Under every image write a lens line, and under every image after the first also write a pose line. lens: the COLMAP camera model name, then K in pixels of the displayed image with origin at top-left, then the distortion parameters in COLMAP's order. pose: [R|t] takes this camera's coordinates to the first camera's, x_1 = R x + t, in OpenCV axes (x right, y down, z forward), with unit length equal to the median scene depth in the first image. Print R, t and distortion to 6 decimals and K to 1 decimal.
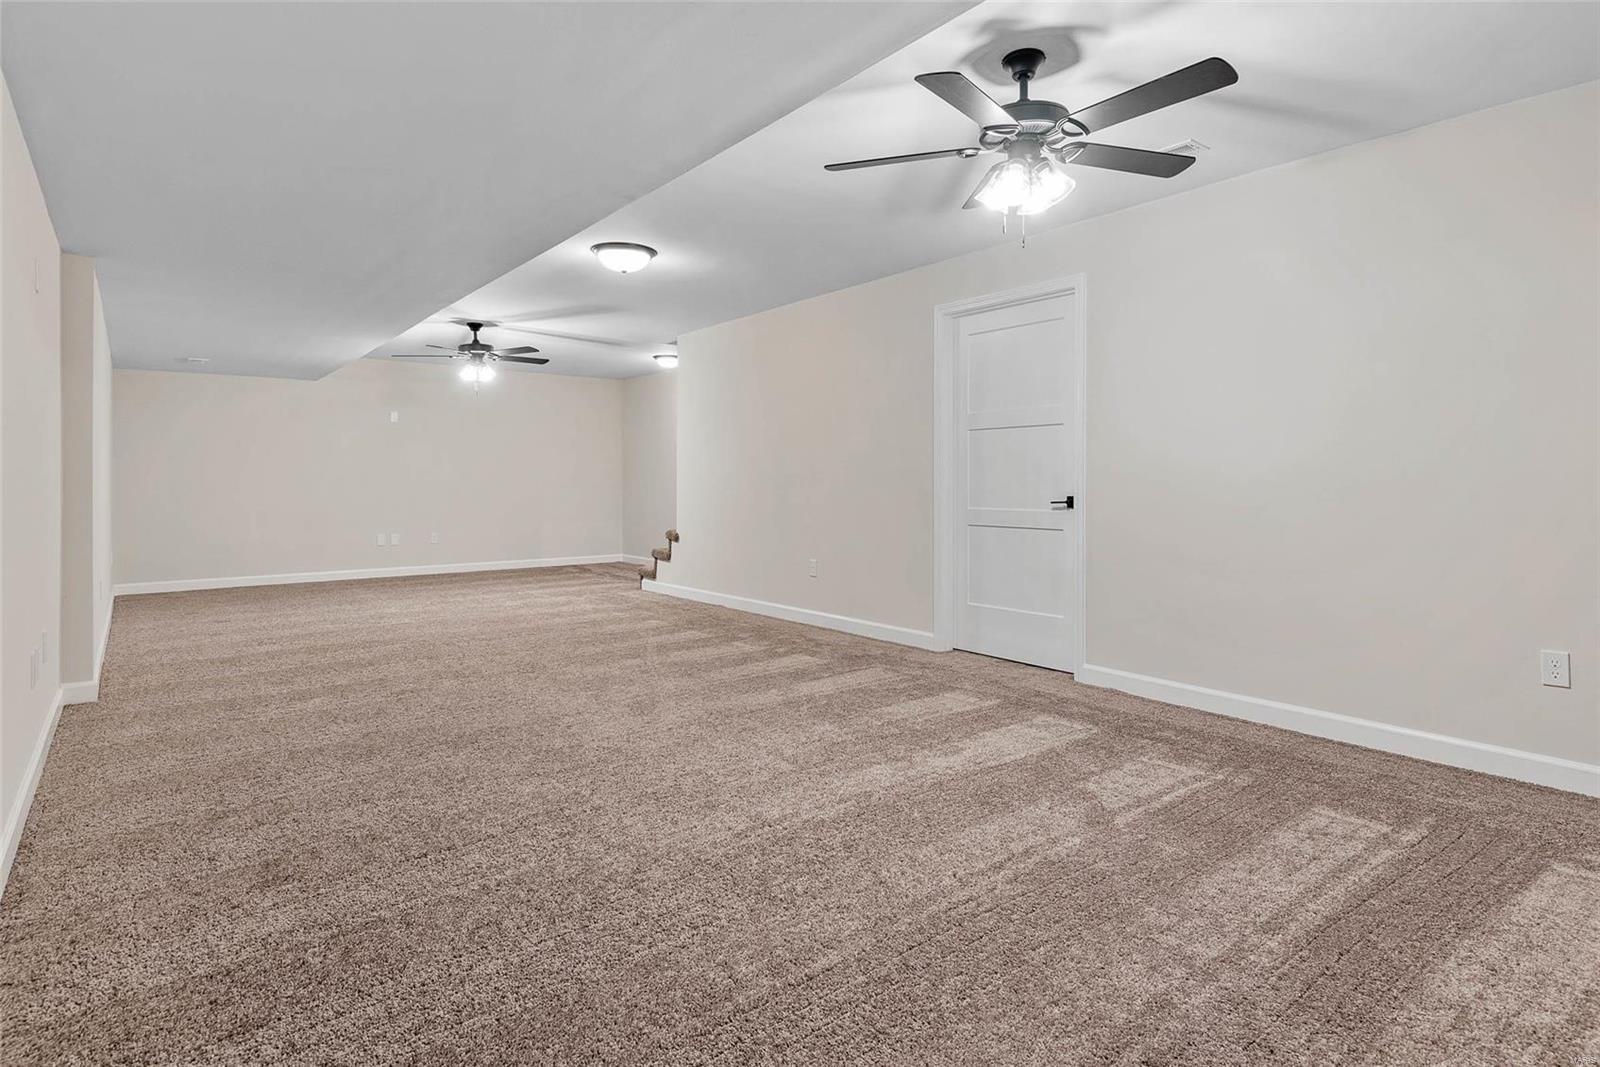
lens RADIAL K [[849.4, 0, 798.4], [0, 849.4, 478.8], [0, 0, 1]] dist [0.033638, -0.000626]
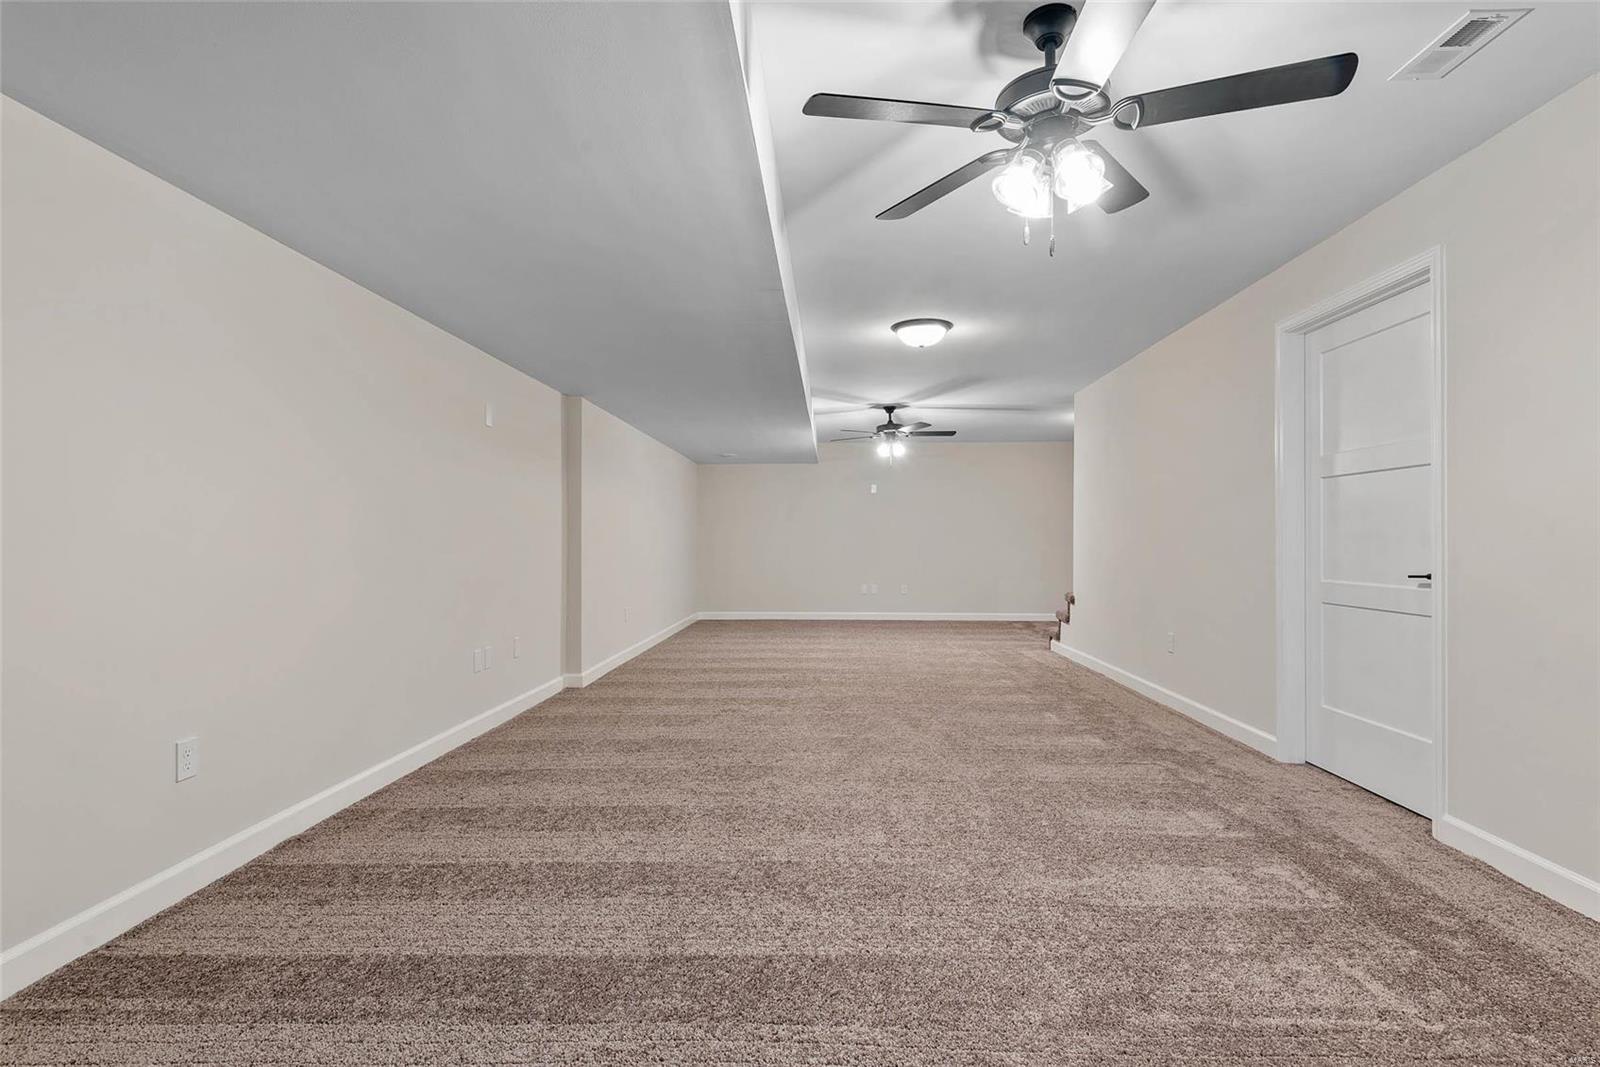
lens RADIAL K [[779.1, 0, 800.0], [0, 779.1, 533.5], [0, 0, 1]] dist [0.034422, -0.016378]
pose [[0.769597, -0.004111, -0.638517, 0.293853], [-0.000041, 0.999979, -0.006488, -0.003318], [0.638530, 0.005020, 0.769580, 0.154131]]
